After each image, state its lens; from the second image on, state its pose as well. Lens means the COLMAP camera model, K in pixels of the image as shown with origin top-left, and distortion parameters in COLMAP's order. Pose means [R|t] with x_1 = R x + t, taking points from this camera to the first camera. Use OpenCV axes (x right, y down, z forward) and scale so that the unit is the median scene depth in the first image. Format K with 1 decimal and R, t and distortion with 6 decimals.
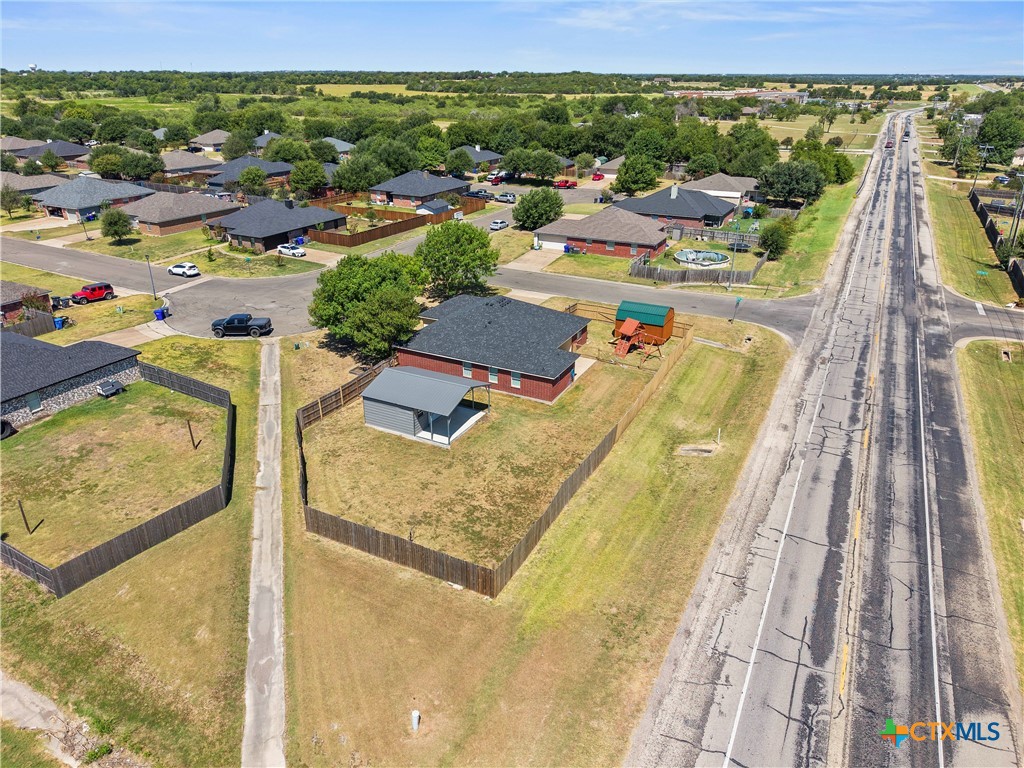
lens RADIAL K [[670.8, 0, 511.3], [0, 670.8, 411.0], [0, 0, 1]] dist [0.044157, -0.048020]
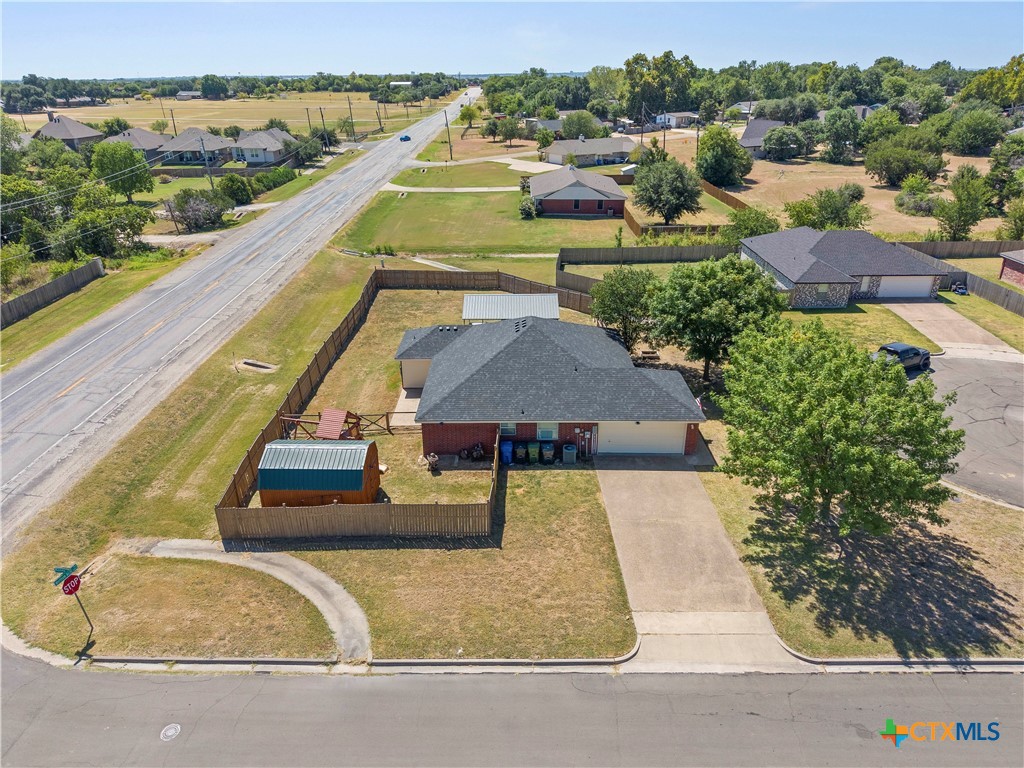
lens RADIAL K [[673.4, 0, 510.5], [0, 673.4, 408.2], [0, 0, 1]] dist [0.023476, -0.020426]
pose [[-0.889220, 0.205956, -0.408498, 0.334965], [-0.199047, 0.629802, 0.750819, -0.705035], [0.411909, 0.748954, -0.519037, 1.598659]]
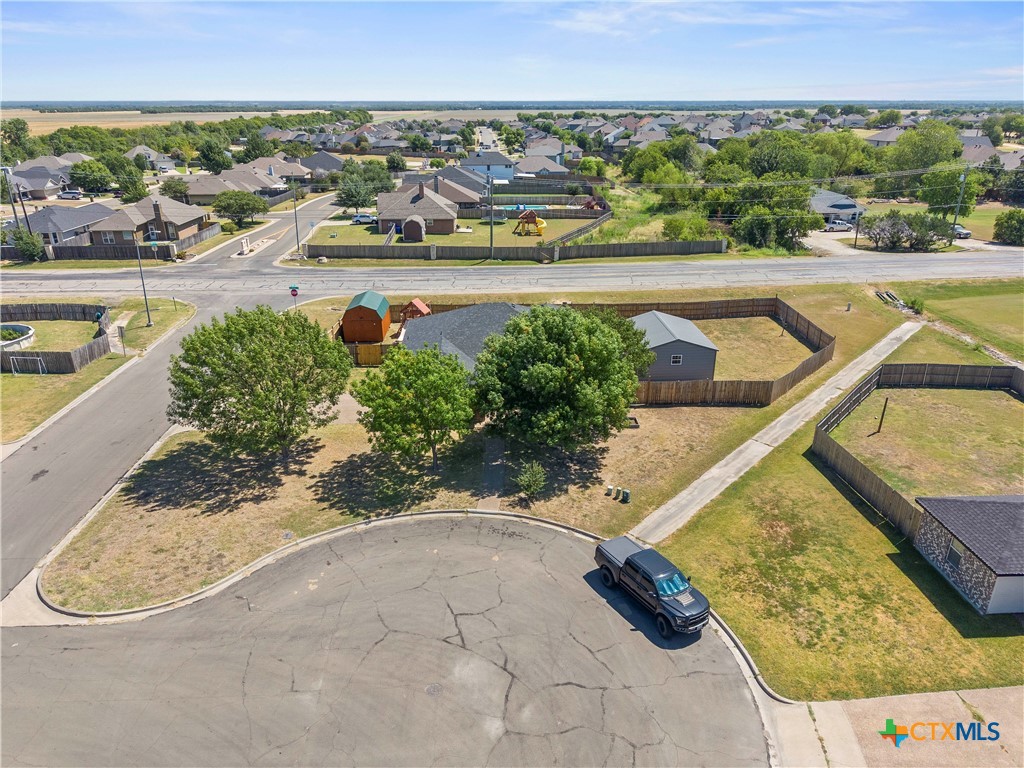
lens RADIAL K [[670.8, 0, 511.3], [0, 670.8, 411.0], [0, 0, 1]] dist [0.044157, -0.048020]
pose [[-0.502654, -0.360523, 0.785724, -0.835244], [0.386501, 0.719272, 0.577290, -0.619487], [-0.773276, 0.593861, -0.222203, 1.414005]]
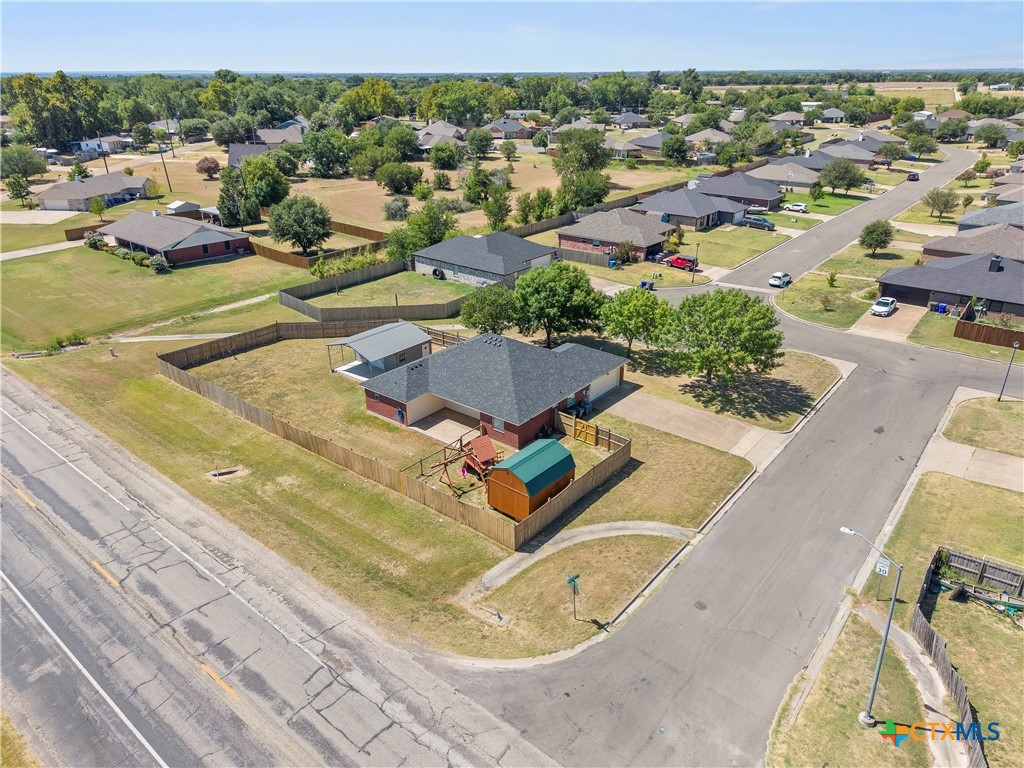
lens RADIAL K [[670.8, 0, 511.3], [0, 670.8, 411.0], [0, 0, 1]] dist [0.044157, -0.048020]
pose [[-0.199169, 0.437924, -0.876672, 0.928076], [-0.433753, 0.762797, 0.479583, -0.606911], [0.878743, 0.475778, 0.038025, 1.163236]]
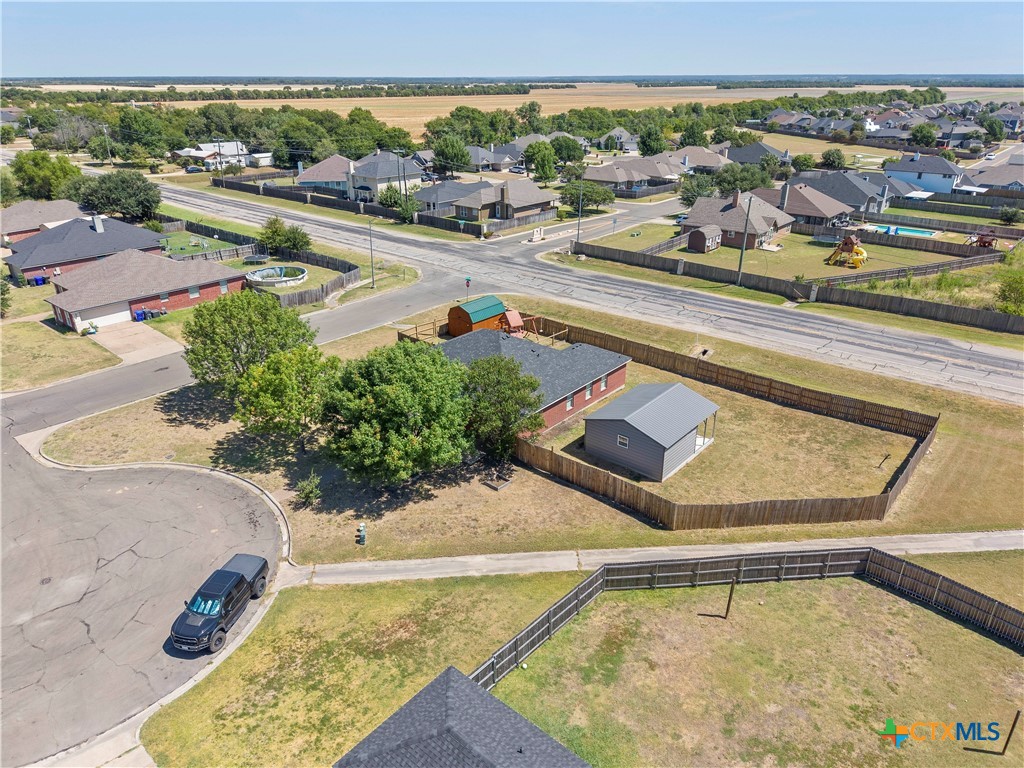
lens RADIAL K [[670.8, 0, 511.3], [0, 670.8, 411.0], [0, 0, 1]] dist [0.044157, -0.048020]
pose [[0.220319, -0.434423, 0.873348, -0.914676], [0.436506, 0.844605, 0.310008, -0.381144], [-0.872308, 0.312920, 0.375711, 0.778841]]
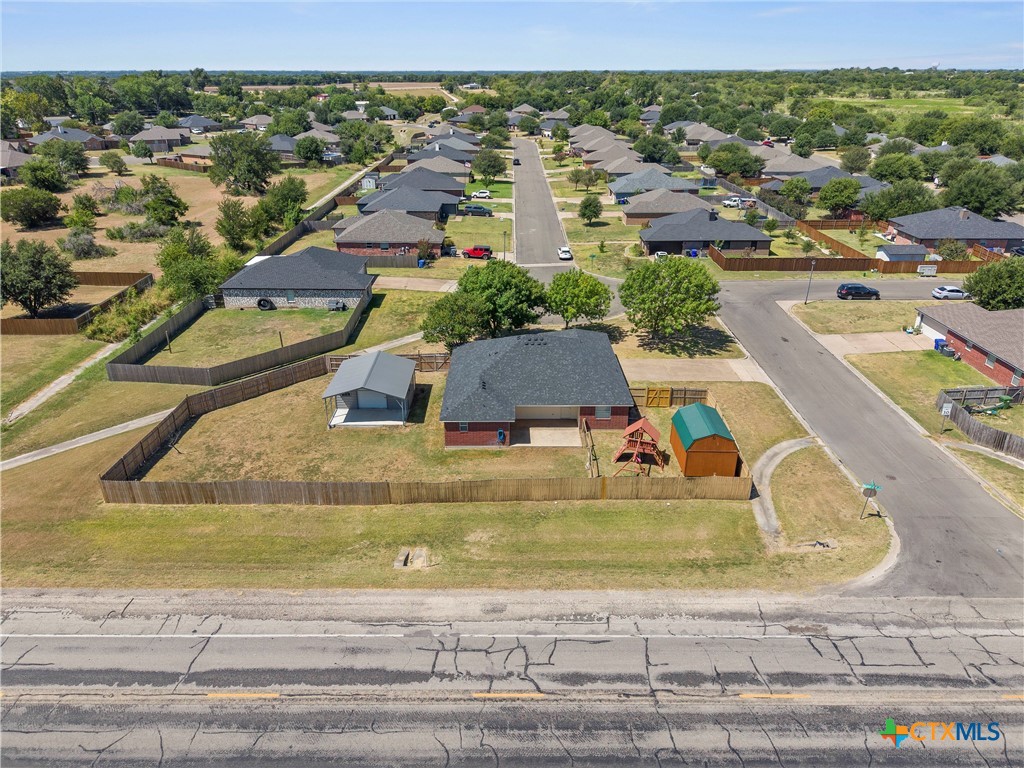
lens RADIAL K [[670.8, 0, 511.3], [0, 670.8, 411.0], [0, 0, 1]] dist [0.044157, -0.048020]
pose [[0.464265, 0.395710, -0.792383, 0.823332], [-0.394071, 0.893502, 0.215318, -0.294249], [0.793200, 0.212290, 0.570760, 0.535313]]
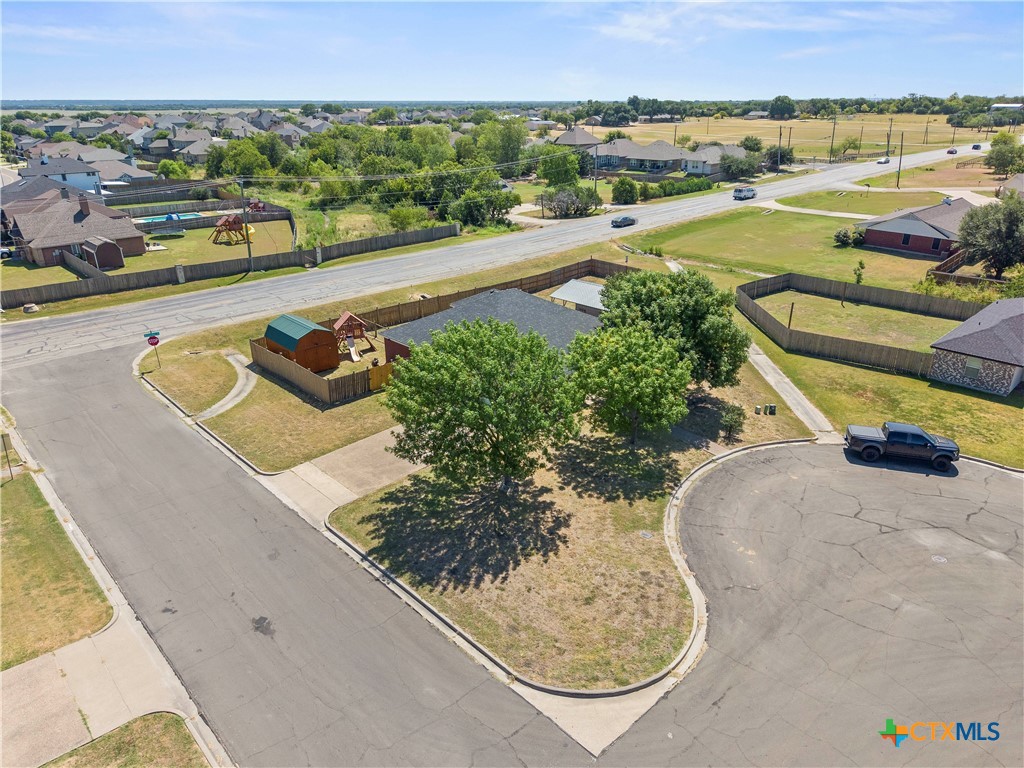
lens RADIAL K [[673.4, 0, 510.5], [0, 673.4, 408.2], [0, 0, 1]] dist [0.023476, -0.020426]
pose [[-0.947638, -0.132531, 0.290547, -0.324225], [0.142276, 0.639321, 0.755663, -0.793414], [-0.285902, 0.757433, -0.586989, 1.803468]]
